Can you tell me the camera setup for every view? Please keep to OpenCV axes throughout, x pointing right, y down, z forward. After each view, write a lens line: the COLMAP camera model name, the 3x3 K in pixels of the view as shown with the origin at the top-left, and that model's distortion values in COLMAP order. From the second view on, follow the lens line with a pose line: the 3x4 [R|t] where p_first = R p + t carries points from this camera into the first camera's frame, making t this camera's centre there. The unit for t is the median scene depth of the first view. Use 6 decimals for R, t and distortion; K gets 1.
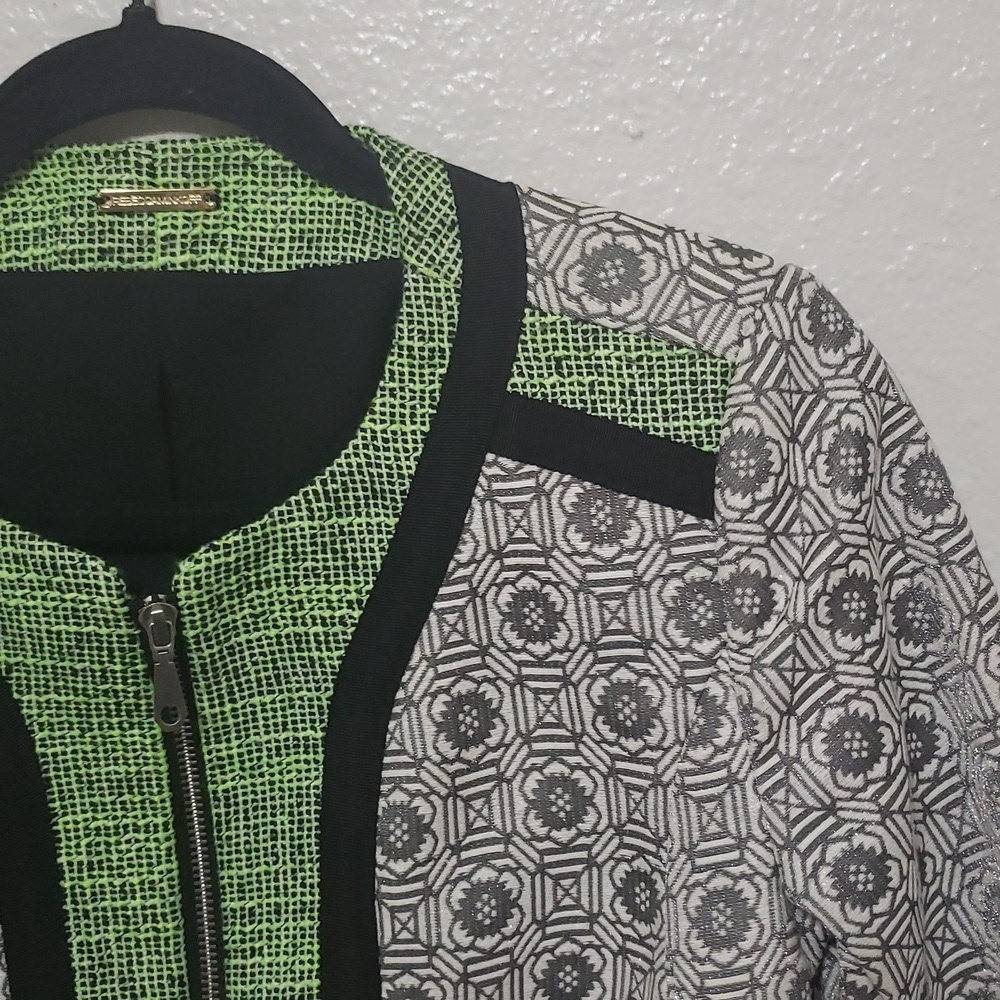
lens RADIAL K [[1615.5, 0, 500.0], [0, 1615.5, 500.0], [0, 0, 1]] dist [0.342226, -1.519182]
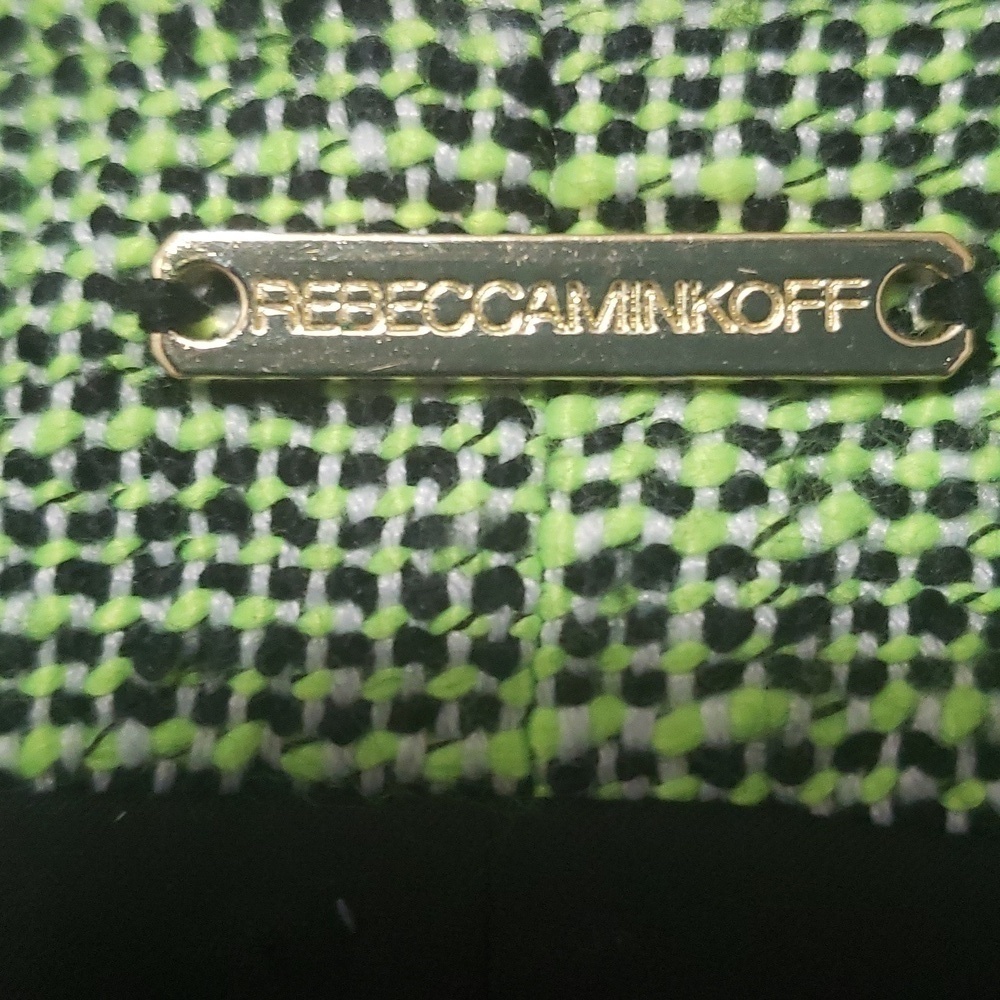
lens RADIAL K [[1615.5, 0, 500.0], [0, 1615.5, 500.0], [0, 0, 1]] dist [0.342226, -1.519182]
pose [[0.994599, 0.031660, -0.098842, -0.200634], [-0.049097, 0.982565, -0.179317, -0.141717], [0.091441, 0.183202, 0.978813, 0.870504]]
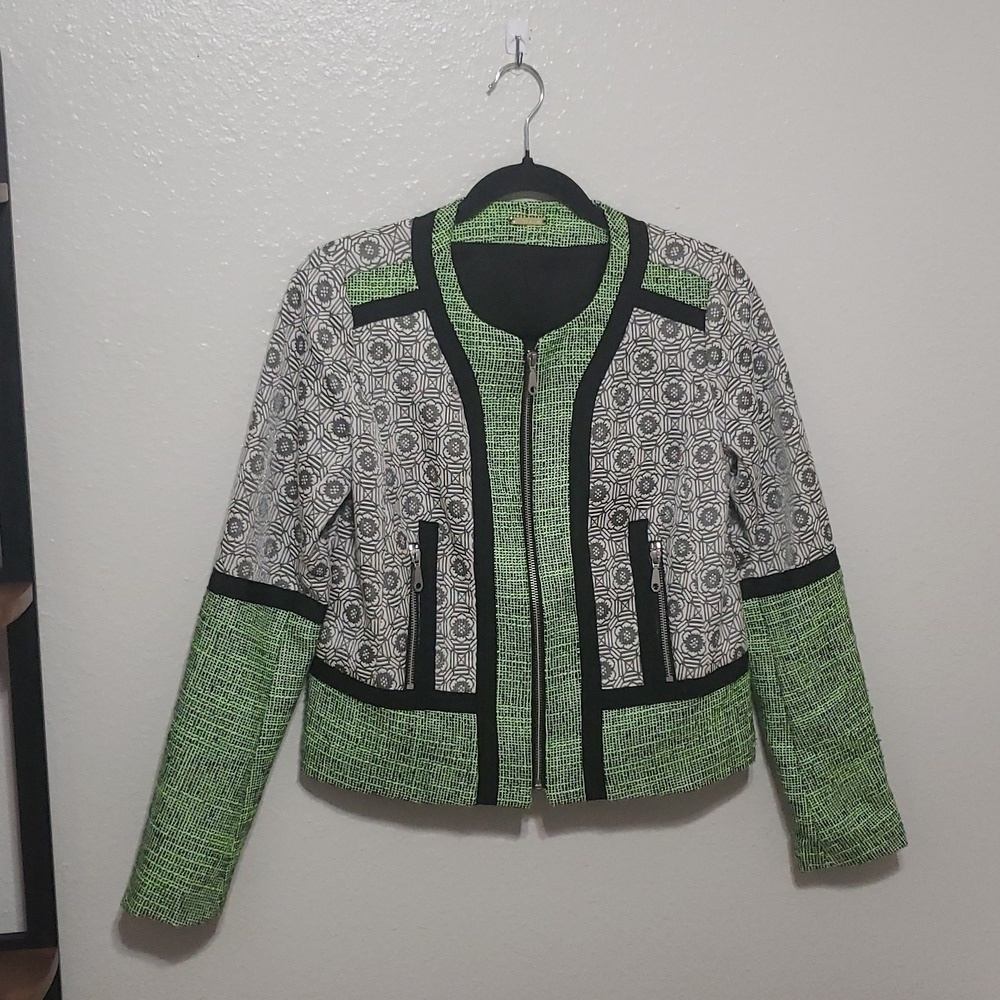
lens RADIAL K [[1615.5, 0, 500.0], [0, 1615.5, 500.0], [0, 0, 1]] dist [0.342226, -1.519182]
pose [[0.968633, 0.014484, 0.248072, -1.007551], [-0.010730, 0.999807, -0.016481, 0.387115], [-0.248263, 0.013302, 0.968601, -1.918969]]
